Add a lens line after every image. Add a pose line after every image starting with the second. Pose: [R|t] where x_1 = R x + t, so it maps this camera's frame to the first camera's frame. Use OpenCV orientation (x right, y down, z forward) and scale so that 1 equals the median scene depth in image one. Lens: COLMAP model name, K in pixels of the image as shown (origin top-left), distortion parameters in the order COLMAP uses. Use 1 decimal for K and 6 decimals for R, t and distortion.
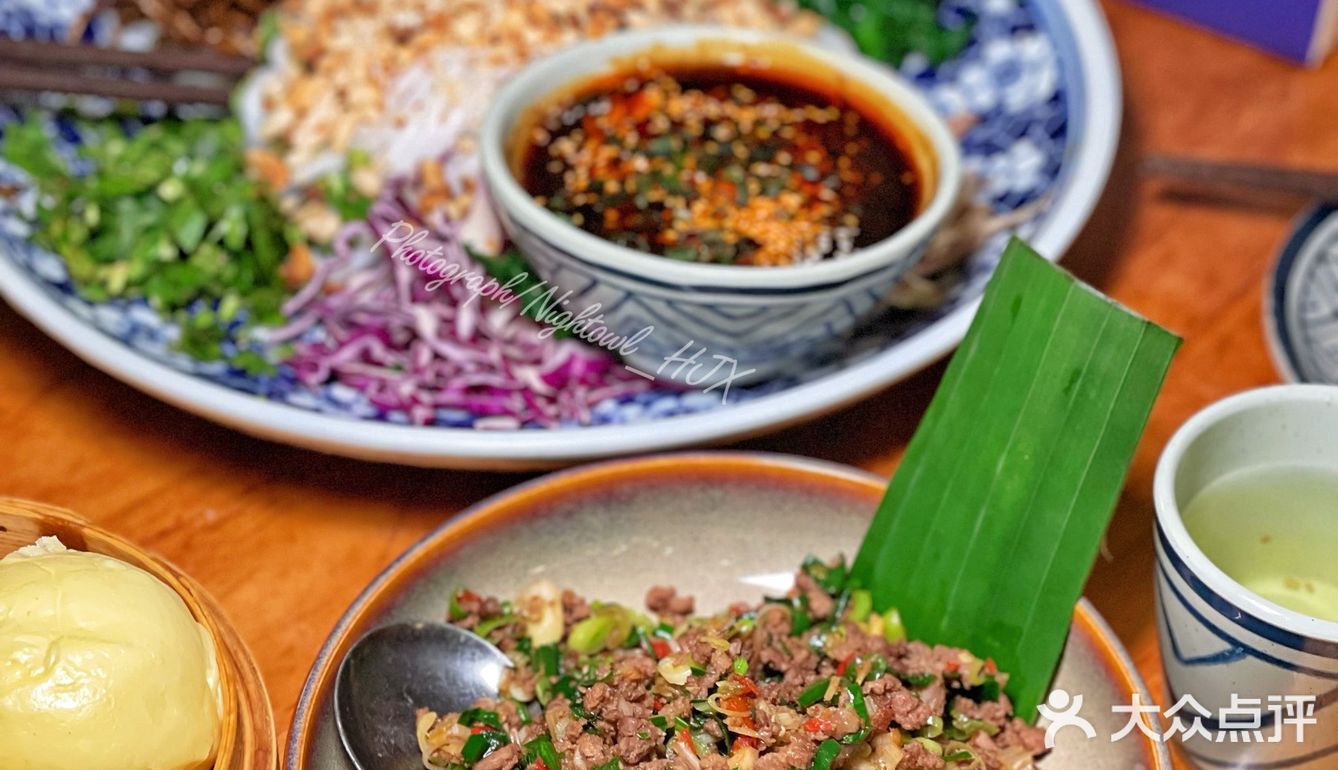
lens RADIAL K [[2983.0, 0, 669.0], [0, 2983.0, 385.0], [0, 0, 1]] dist [0.036704, 0.063150]
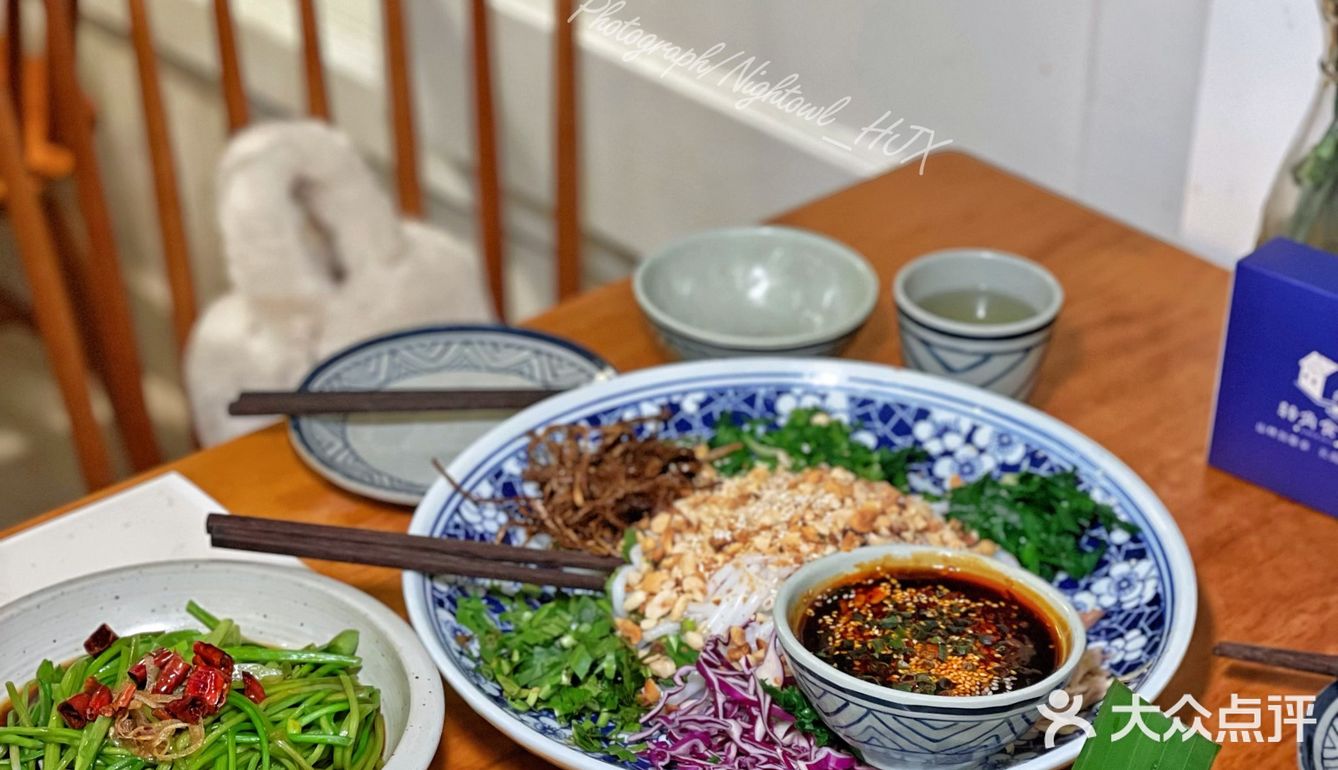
lens RADIAL K [[2983.0, 0, 669.0], [0, 2983.0, 385.0], [0, 0, 1]] dist [0.036704, 0.063150]
pose [[0.997575, 0.023767, -0.065423, -0.017845], [-0.035146, 0.983275, -0.178705, 0.077036], [0.060081, 0.180571, 0.981725, -0.522310]]
